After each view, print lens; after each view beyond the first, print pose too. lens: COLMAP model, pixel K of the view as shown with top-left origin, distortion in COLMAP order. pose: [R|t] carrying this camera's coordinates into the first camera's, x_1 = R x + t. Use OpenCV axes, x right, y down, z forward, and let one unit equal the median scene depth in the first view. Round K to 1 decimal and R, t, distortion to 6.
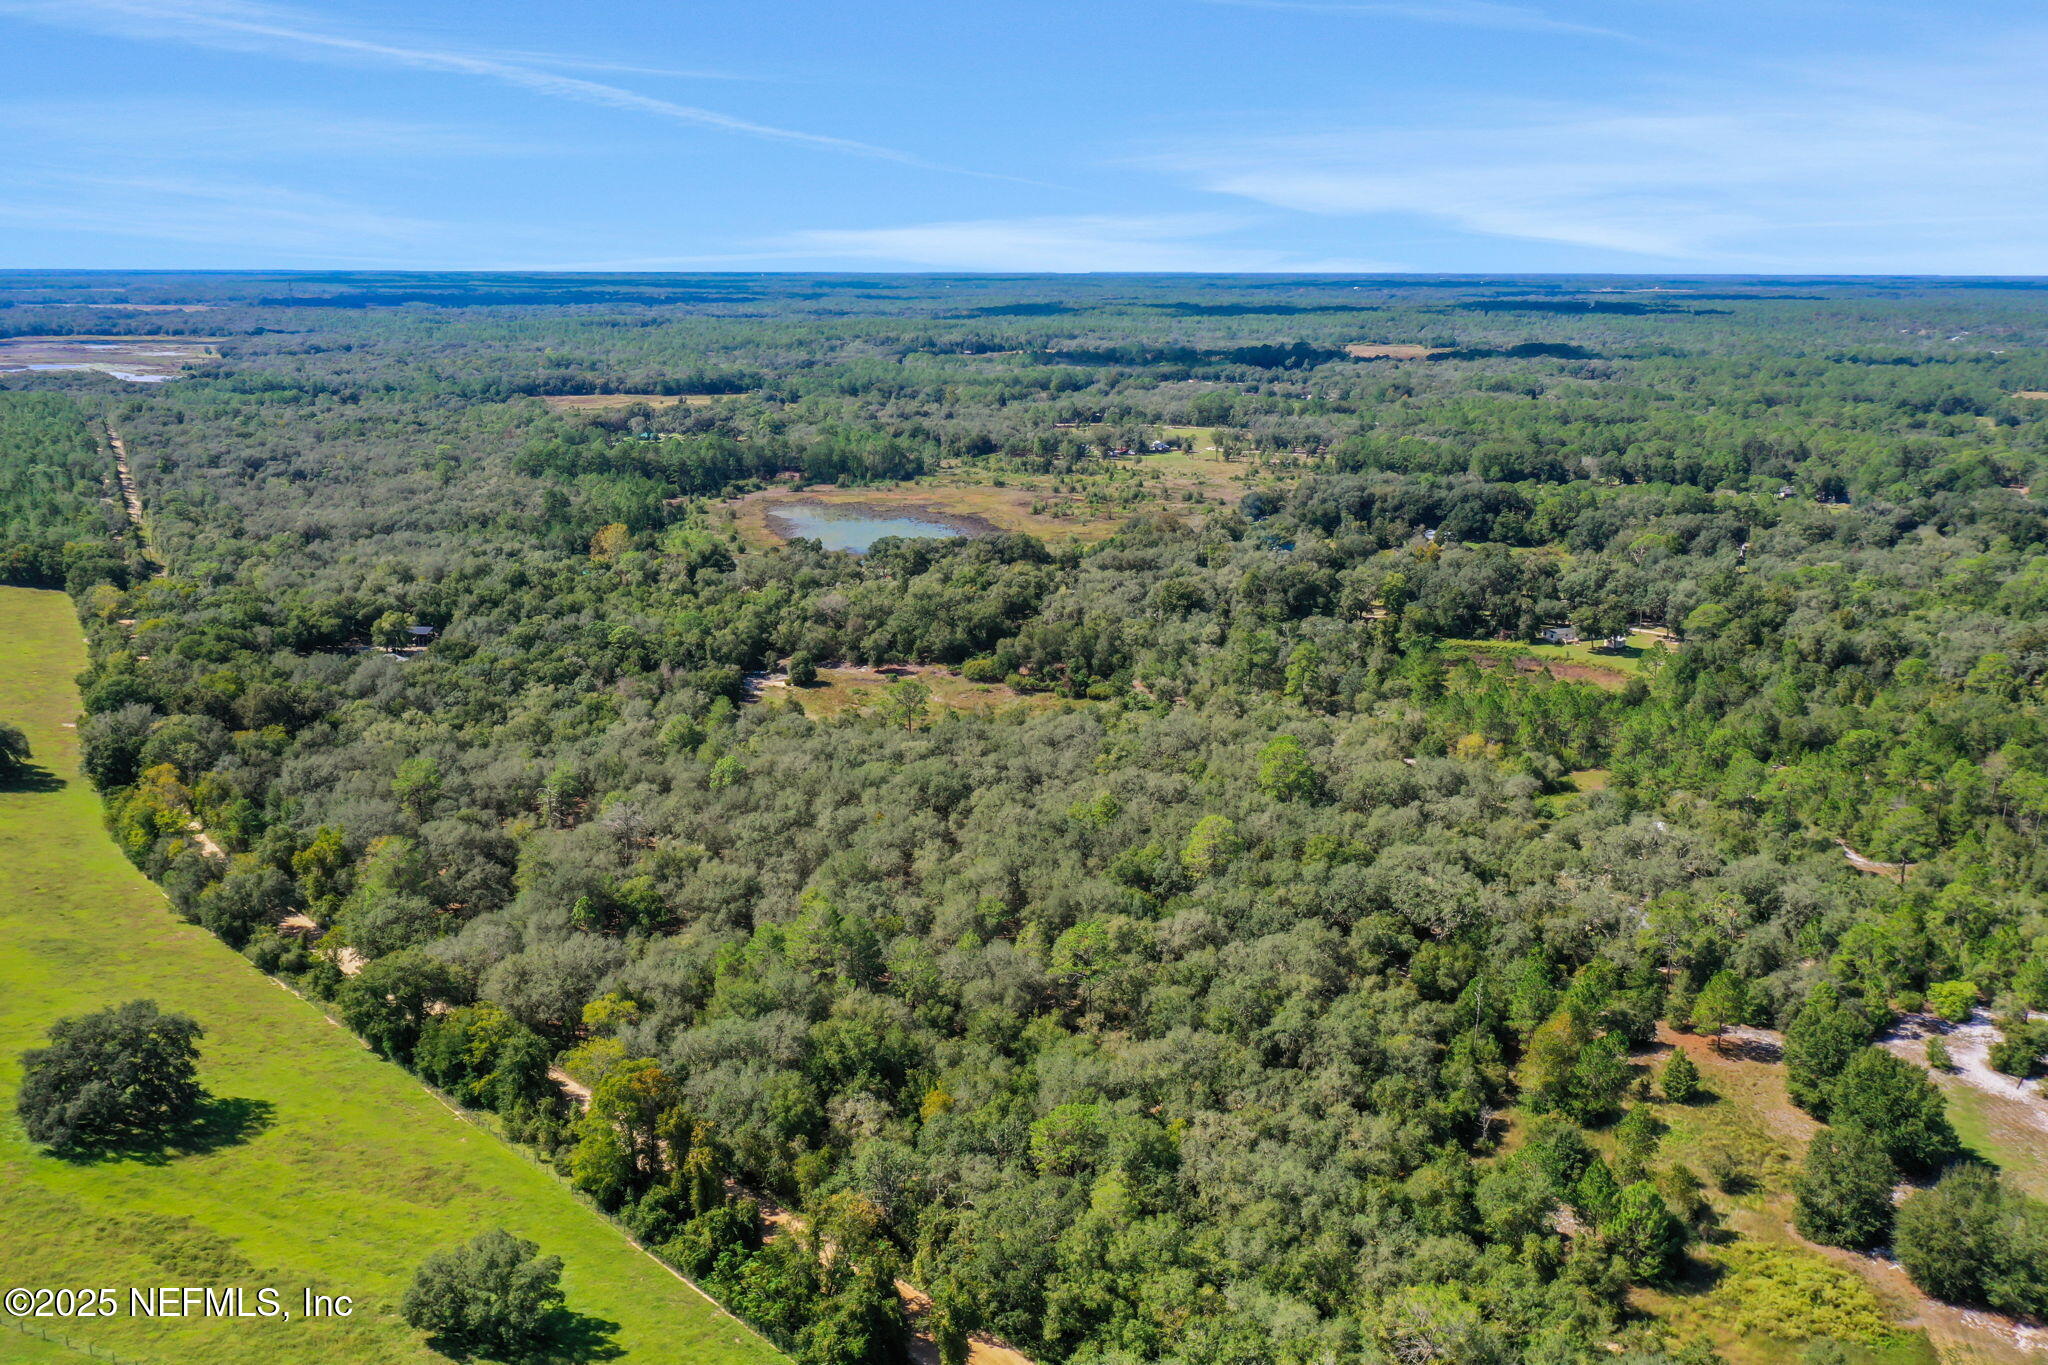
lens RADIAL K [[1658.9, 0, 1040.0], [0, 1658.9, 683.5], [0, 0, 1]] dist [-0.006565, 0.002636]
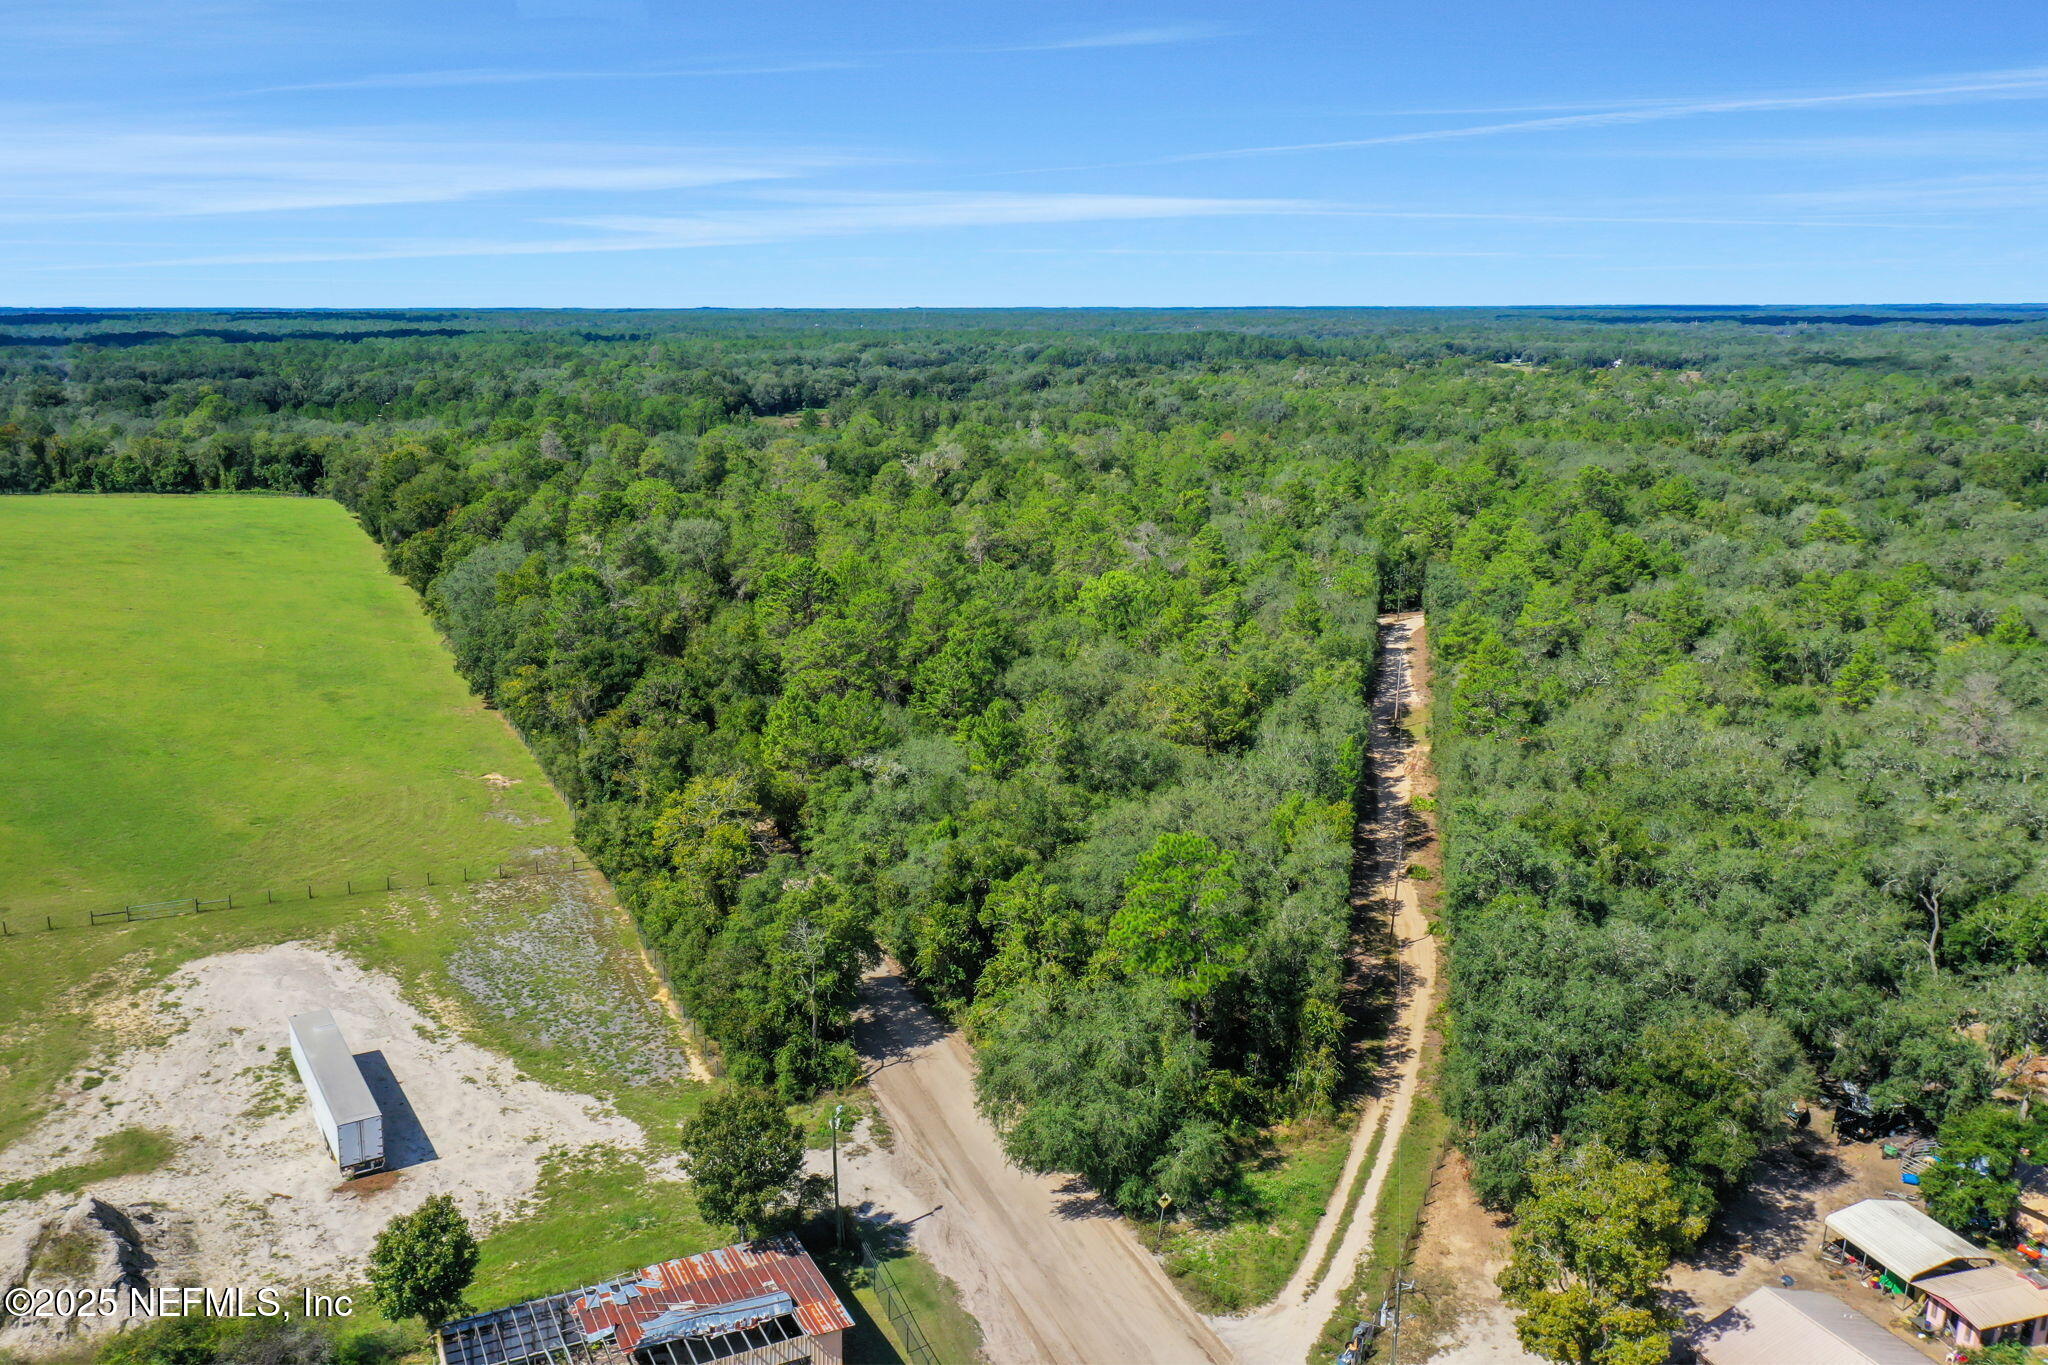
lens RADIAL K [[1651.8, 0, 1016.3], [0, 1651.8, 679.7], [0, 0, 1]] dist [0.003435, -0.005651]
pose [[0.724178, -0.148644, 0.673403, -0.251179], [0.164878, 0.985493, 0.040224, 0.220541], [-0.669613, 0.081899, 0.738181, -0.451444]]
